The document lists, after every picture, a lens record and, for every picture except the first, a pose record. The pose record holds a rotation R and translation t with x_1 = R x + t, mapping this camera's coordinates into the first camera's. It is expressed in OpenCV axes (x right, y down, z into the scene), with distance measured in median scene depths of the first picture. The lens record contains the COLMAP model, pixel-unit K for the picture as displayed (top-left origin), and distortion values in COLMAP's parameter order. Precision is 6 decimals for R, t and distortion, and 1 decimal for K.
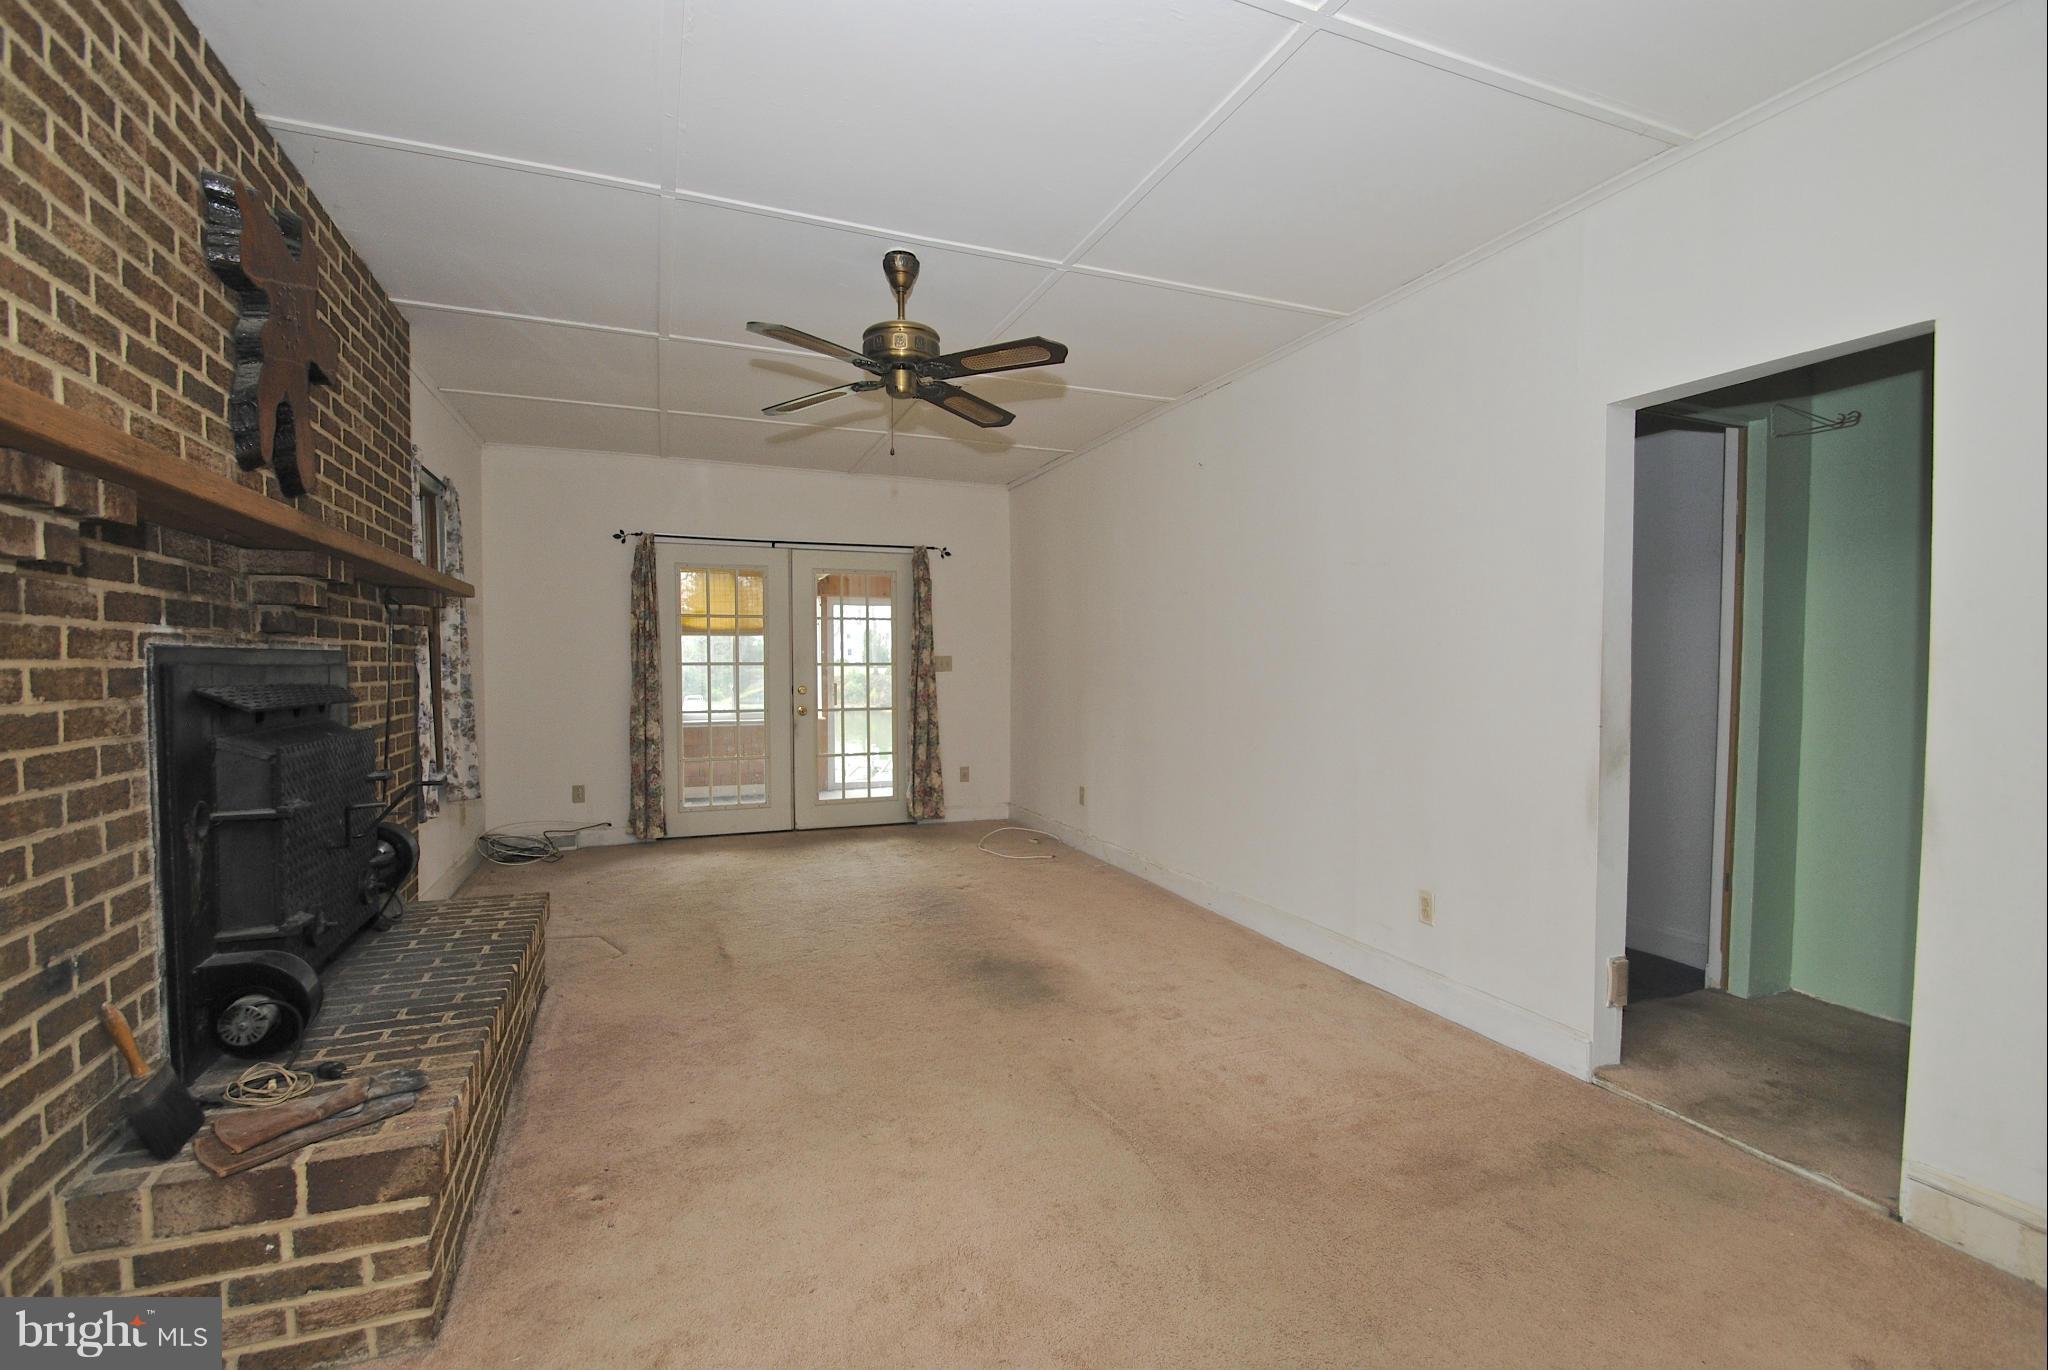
lens RADIAL K [[897.8, 0, 1015.3], [0, 897.8, 699.0], [0, 0, 1]] dist [0.002900, -0.010751]
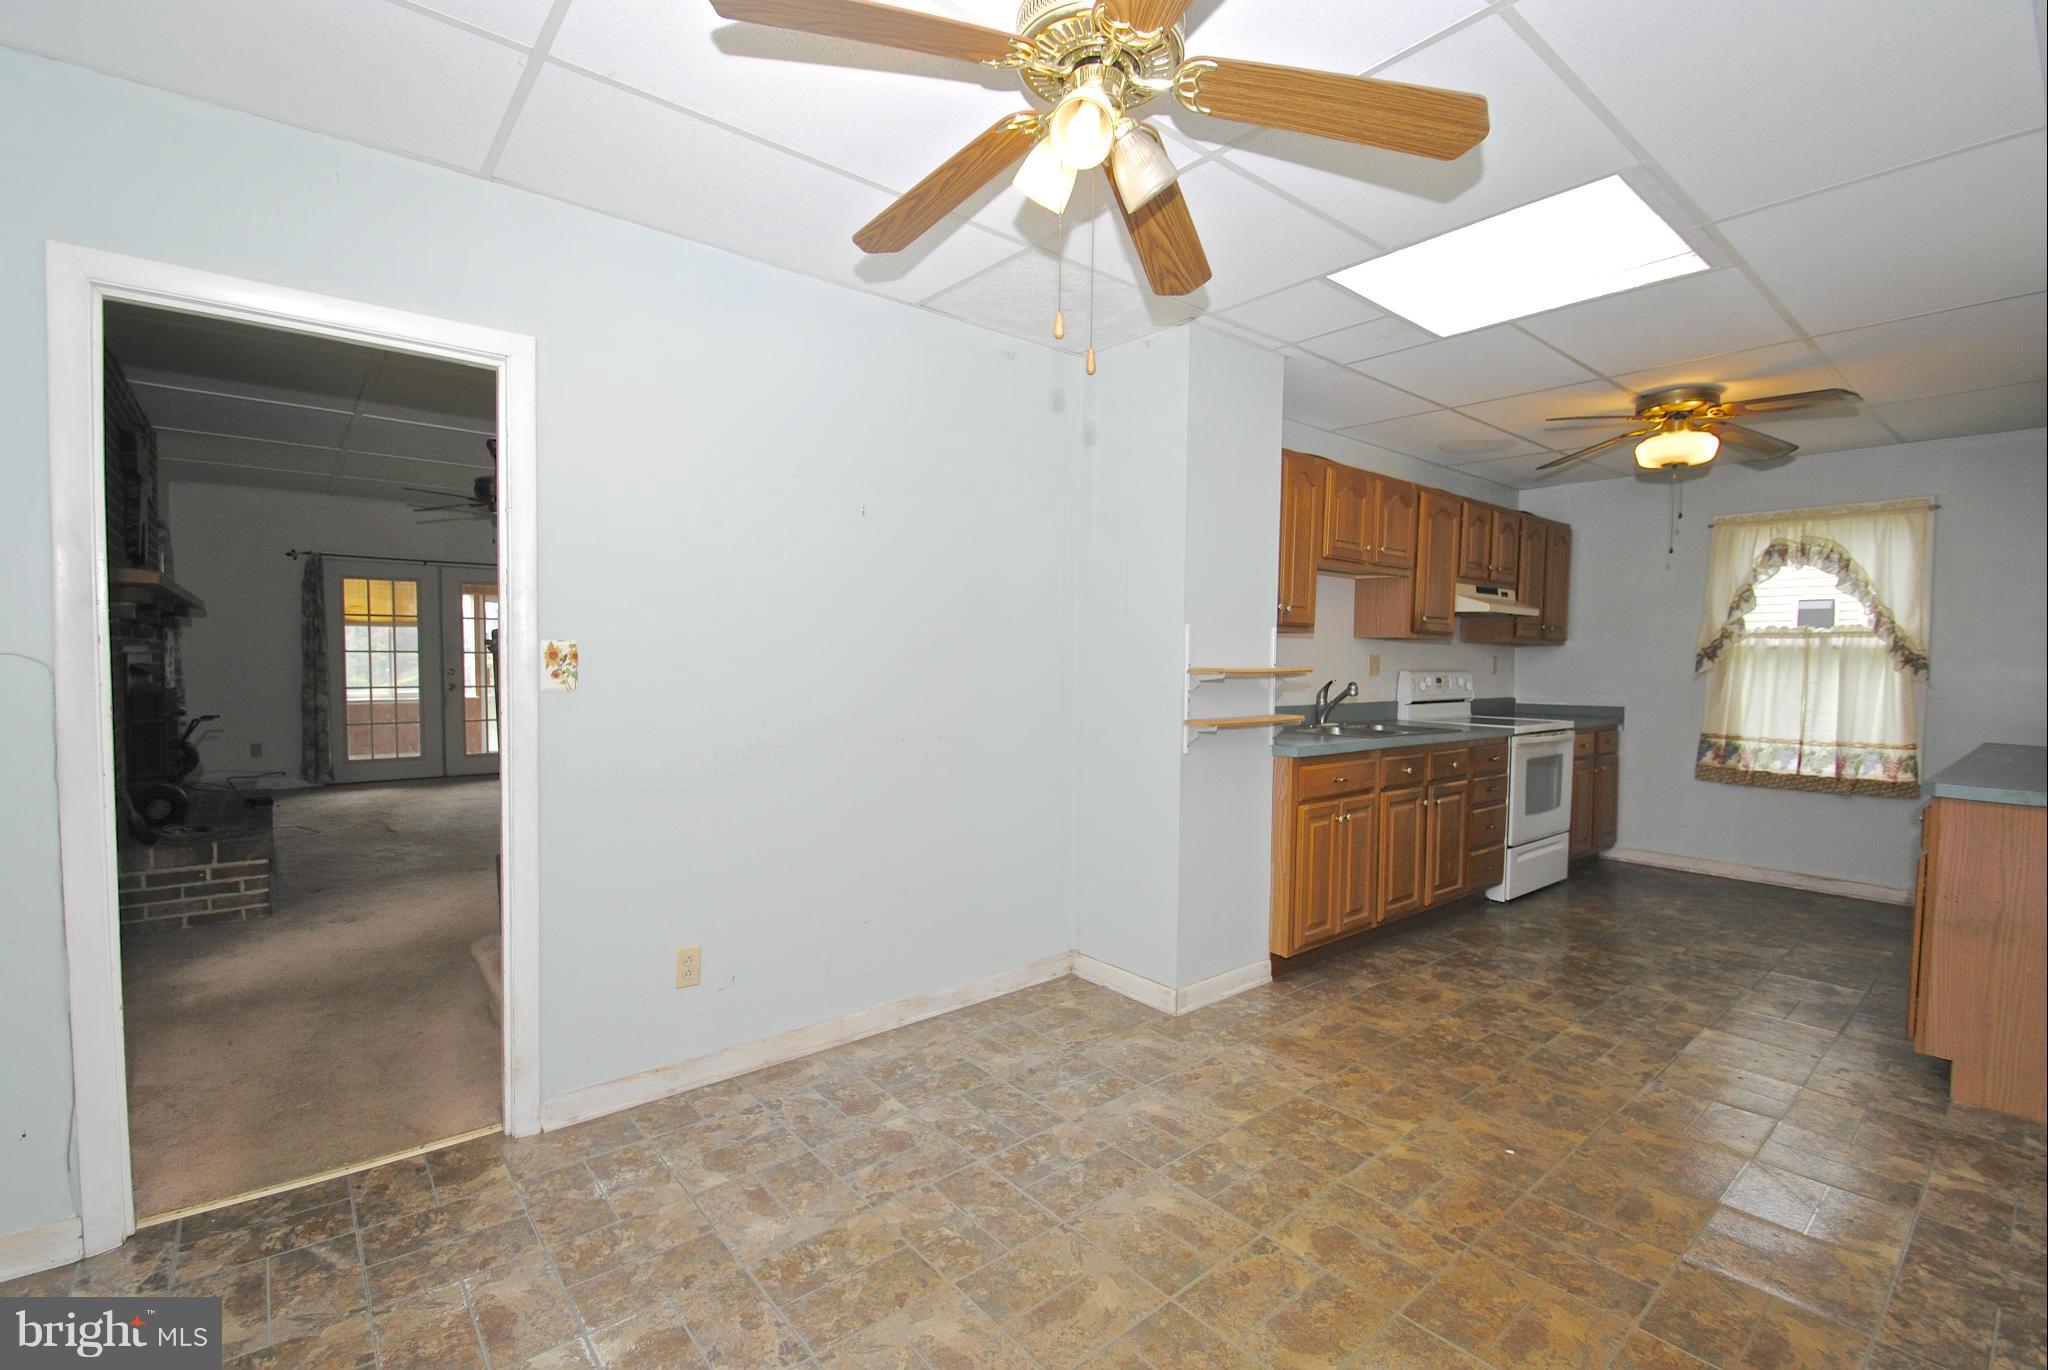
lens RADIAL K [[897.8, 0, 1019.2], [0, 897.8, 692.1], [0, 0, 1]] dist [0.002900, -0.010751]
pose [[0.951158, -0.004482, 0.308673, 0.229528], [0.002199, 0.999968, 0.007745, 0.018632], [-0.308698, -0.006688, 0.951137, -0.789001]]
